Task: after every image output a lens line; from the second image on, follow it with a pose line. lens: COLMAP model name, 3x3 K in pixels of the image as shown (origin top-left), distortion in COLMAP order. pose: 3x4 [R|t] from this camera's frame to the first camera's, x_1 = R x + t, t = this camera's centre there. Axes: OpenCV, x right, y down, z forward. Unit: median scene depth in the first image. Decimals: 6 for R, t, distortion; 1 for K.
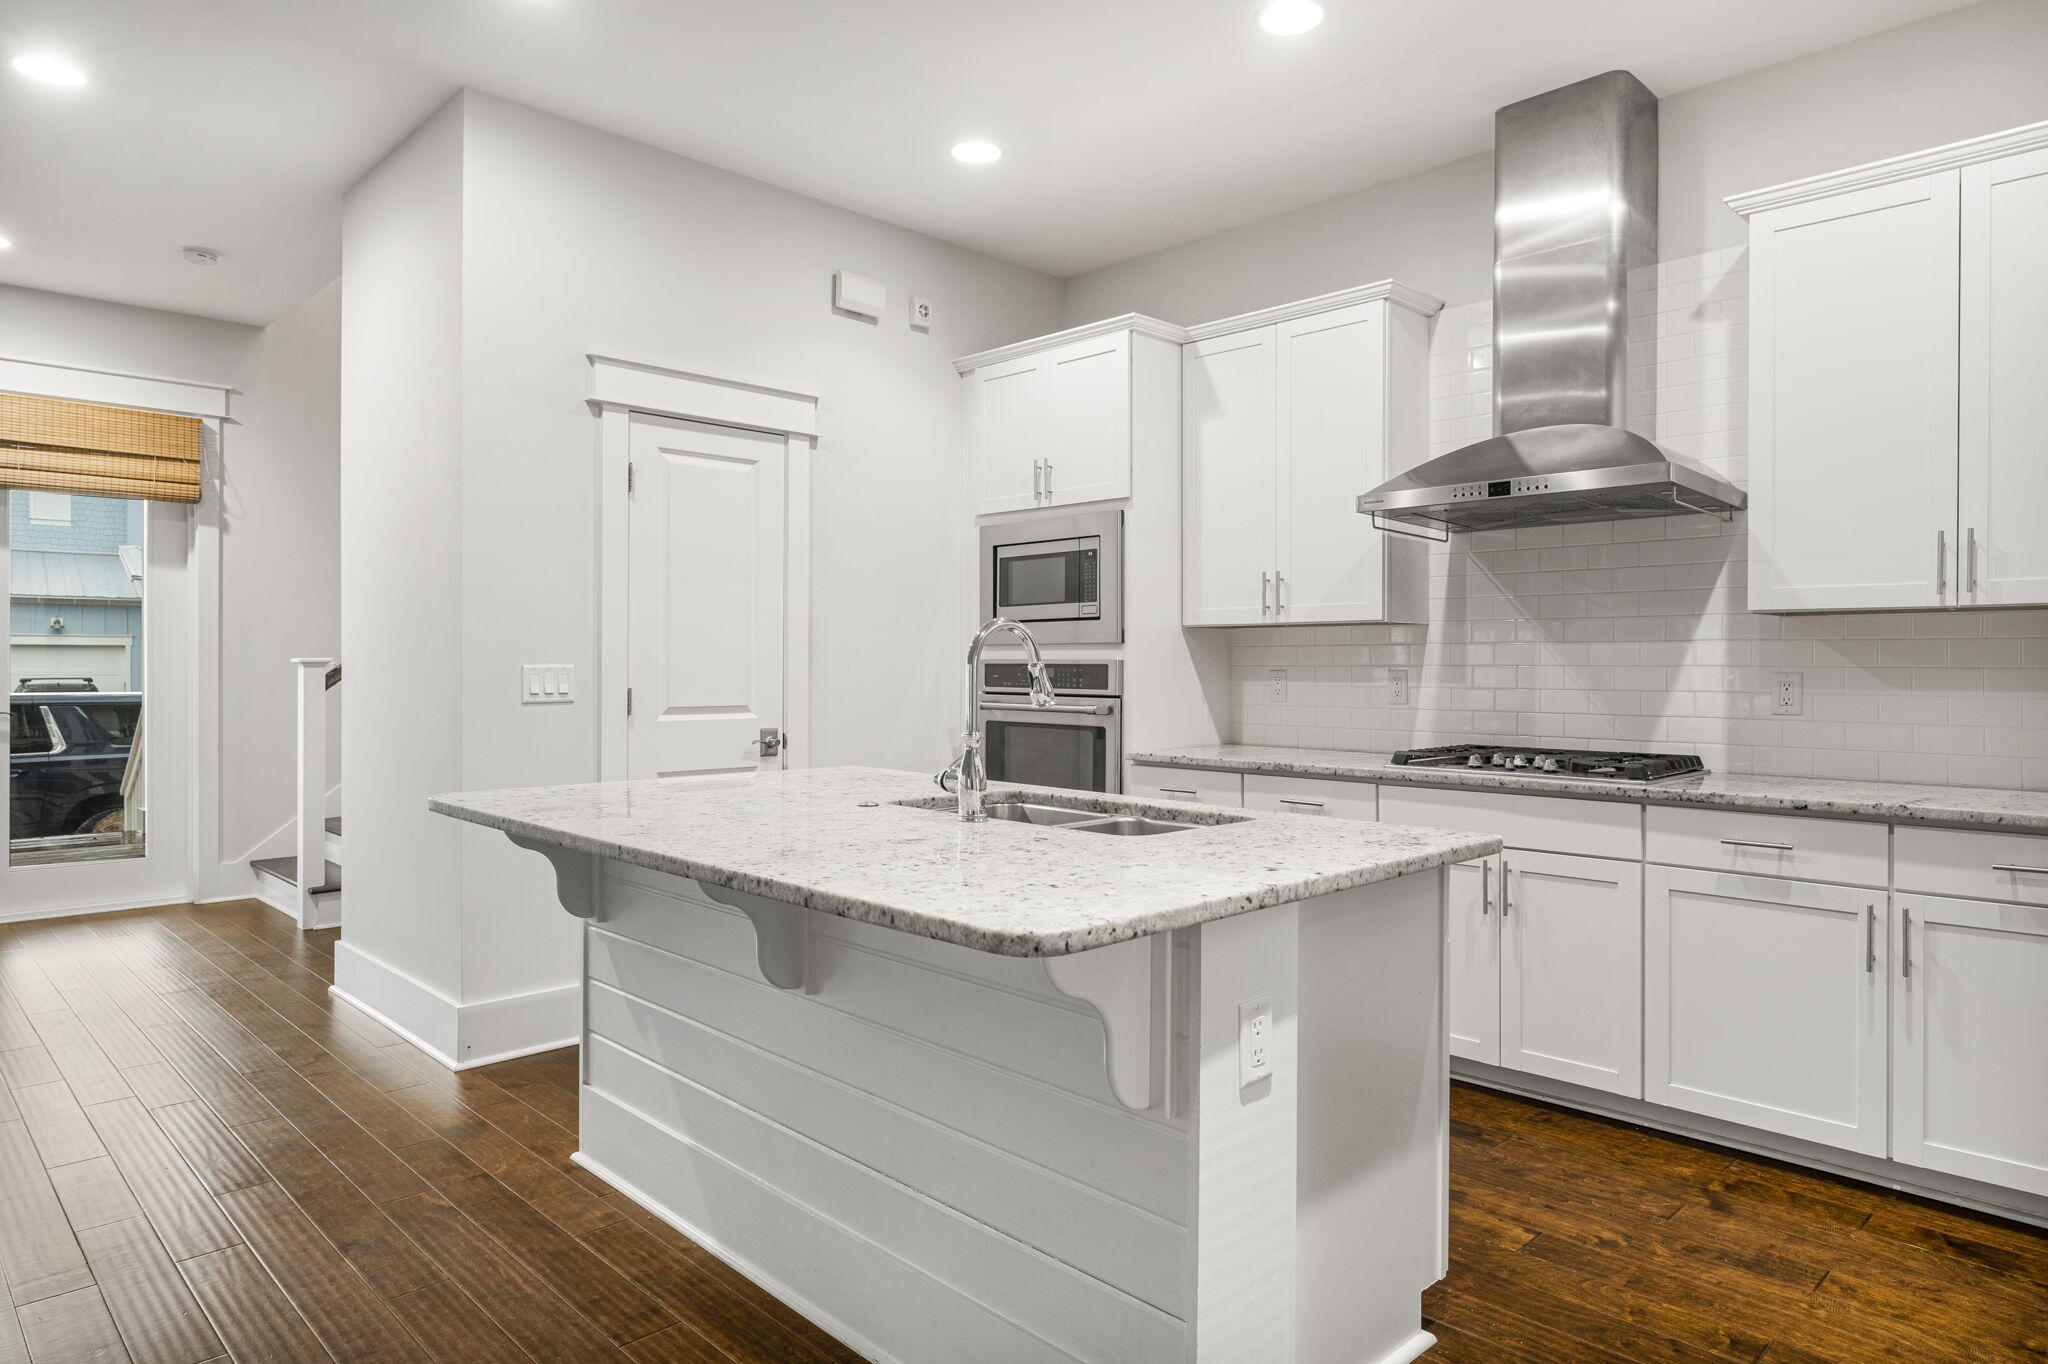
lens RADIAL K [[1227.5, 0, 1022.1], [0, 1227.5, 668.0], [0, 0, 1]] dist [-0.001113, 0.000145]
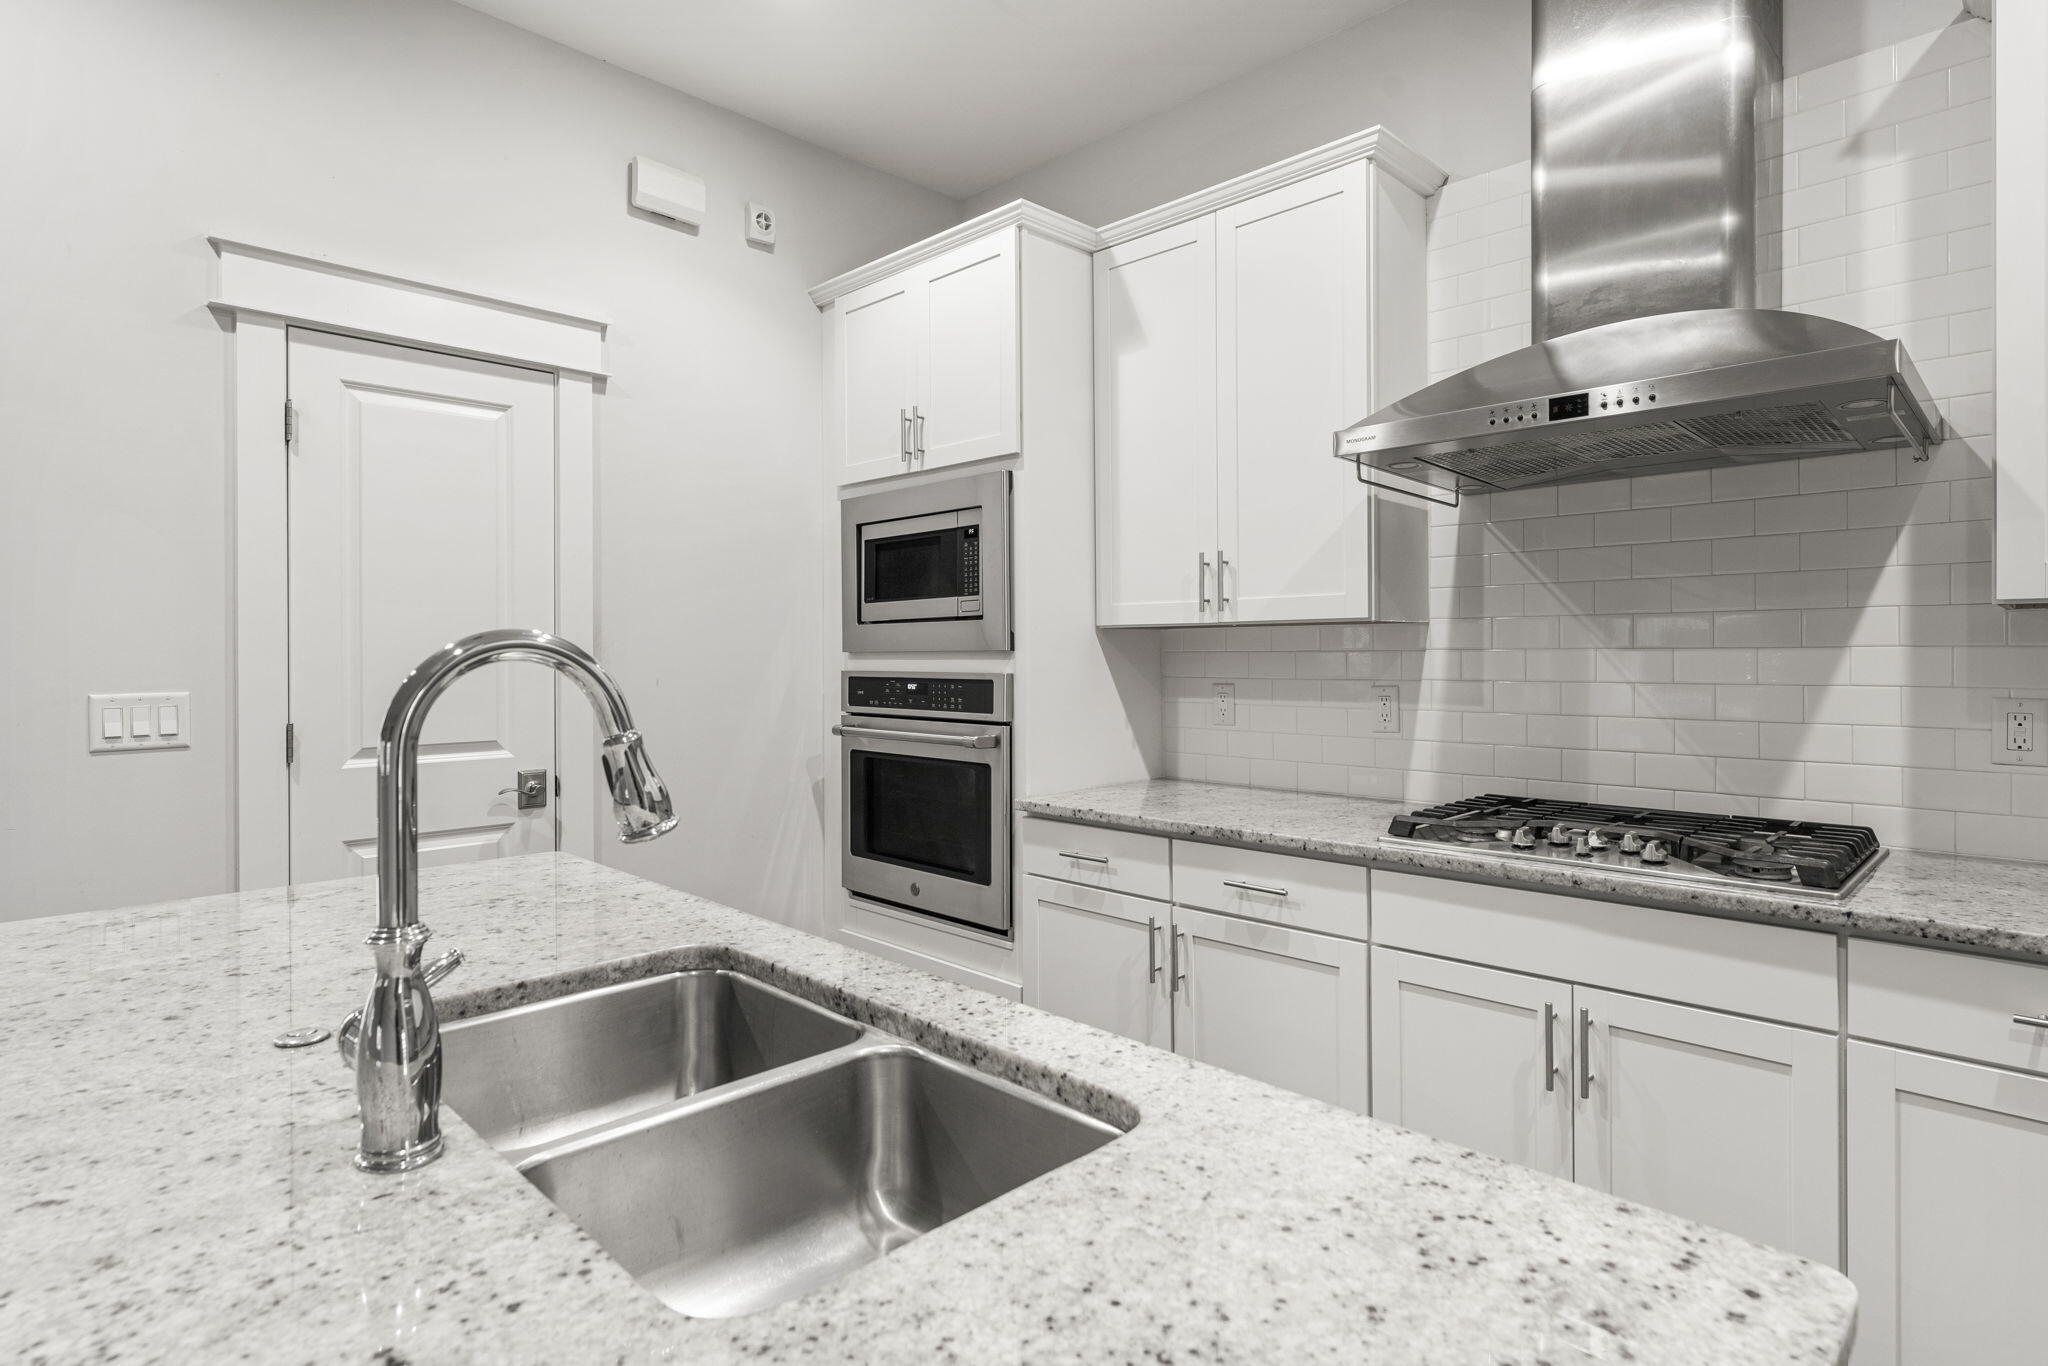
lens RADIAL K [[1075.0, 0, 1022.7], [0, 1075.0, 656.1], [0, 0, 1]] dist [-0.001632, -0.000485]
pose [[0.999926, -0.007447, 0.009573, 0.086323], [0.007455, 0.999972, -0.000804, -0.017374], [-0.009567, 0.000875, 0.999954, 0.371090]]
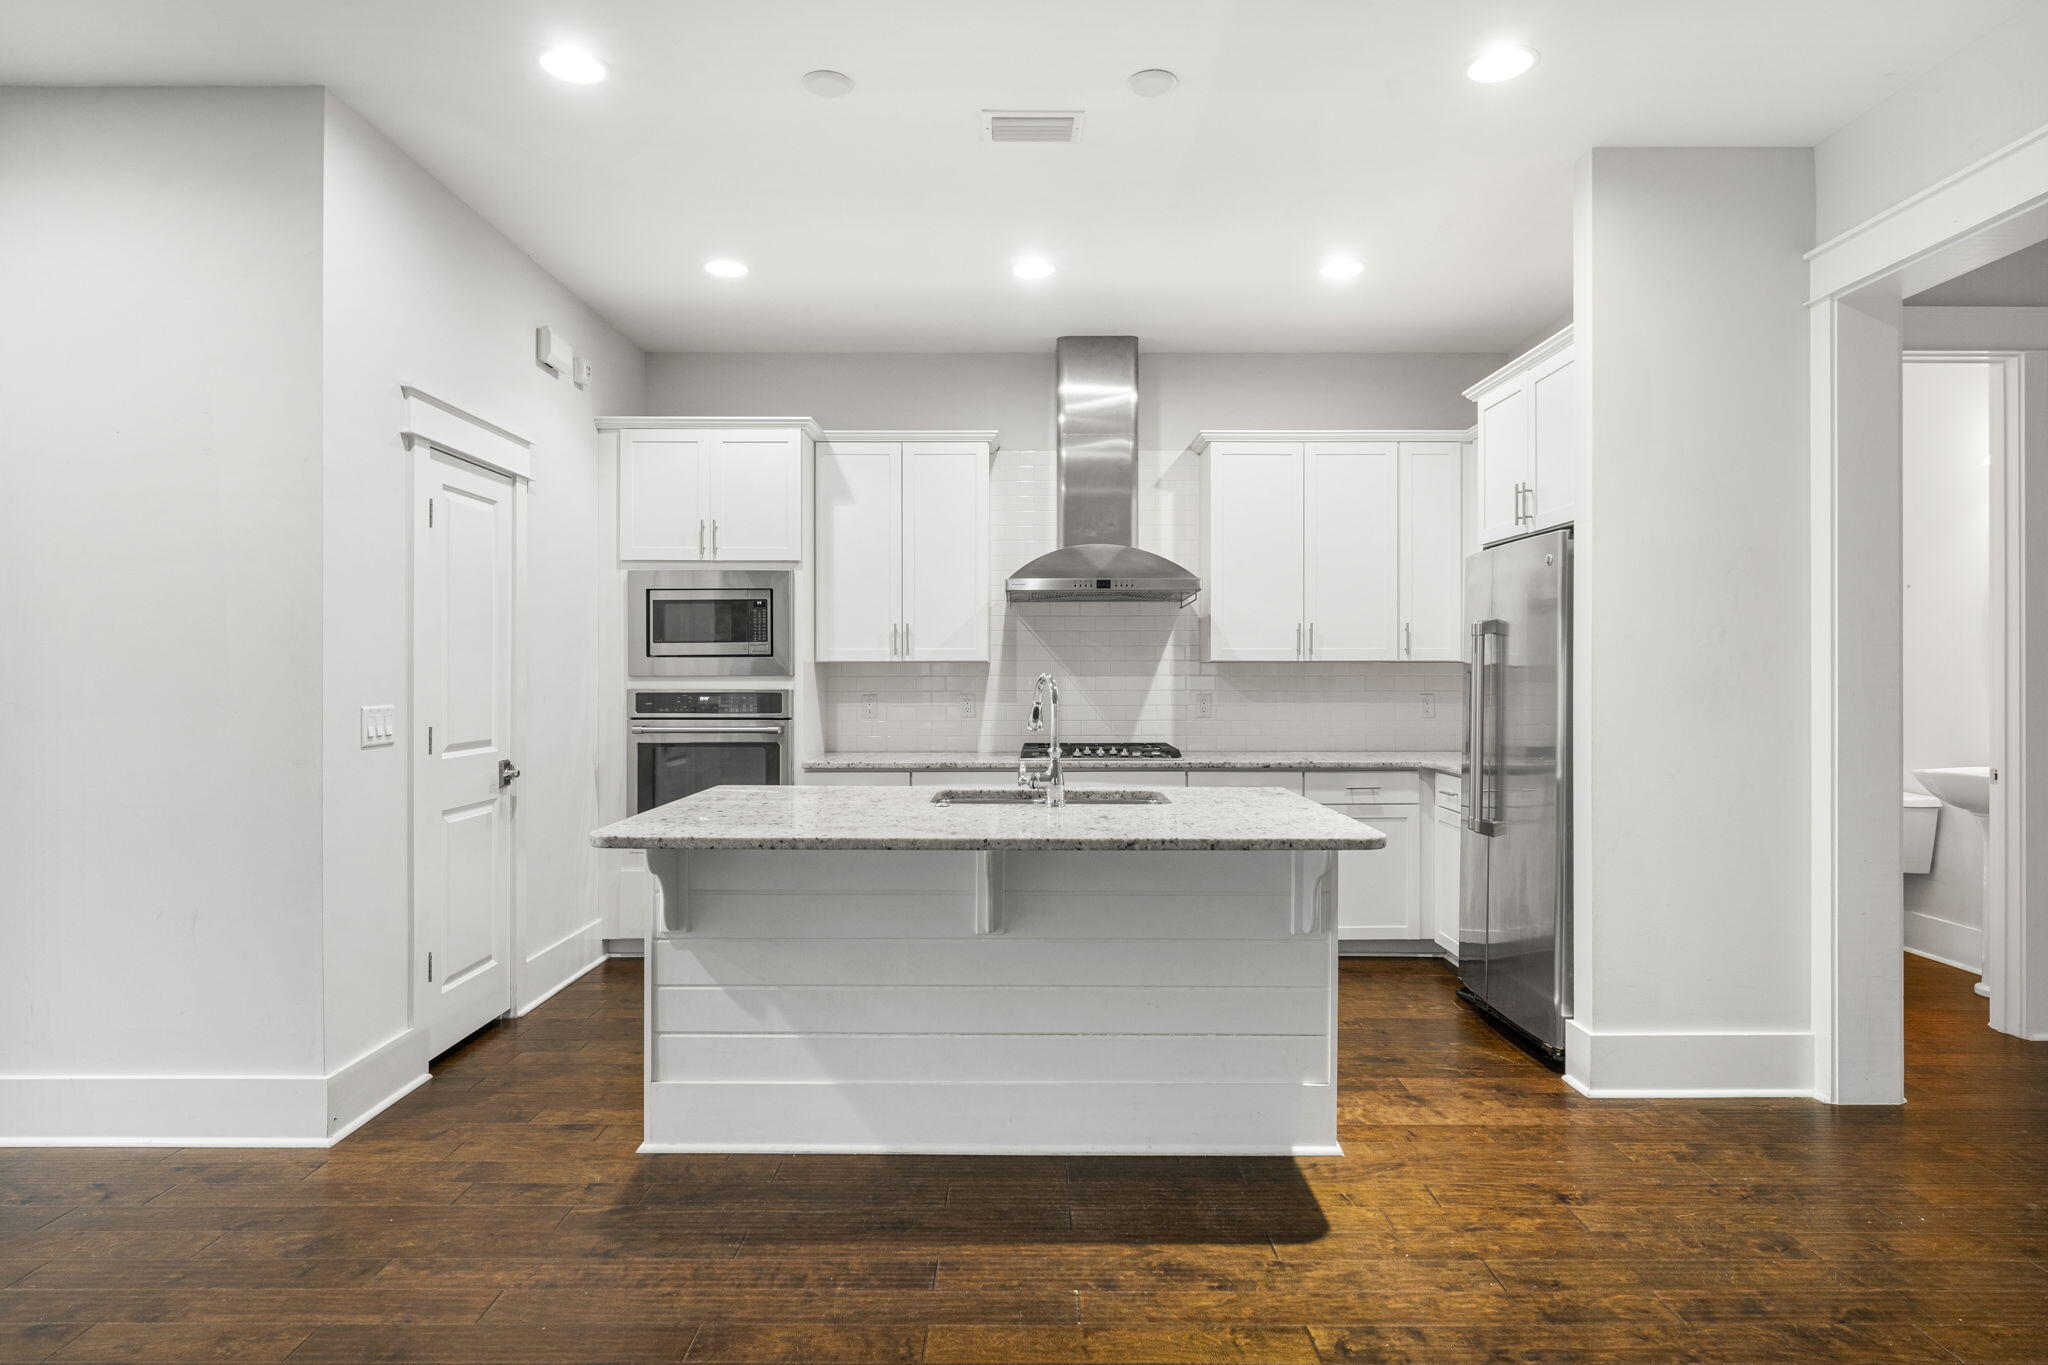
lens RADIAL K [[1128.2, 0, 1023.8], [0, 1128.2, 668.2], [0, 0, 1]] dist [-0.003737, -0.000758]
pose [[0.703129, -0.001316, 0.711061, -0.602037], [0.005136, 0.999982, -0.003228, -0.024462], [-0.711044, 0.005922, 0.703122, 0.021925]]
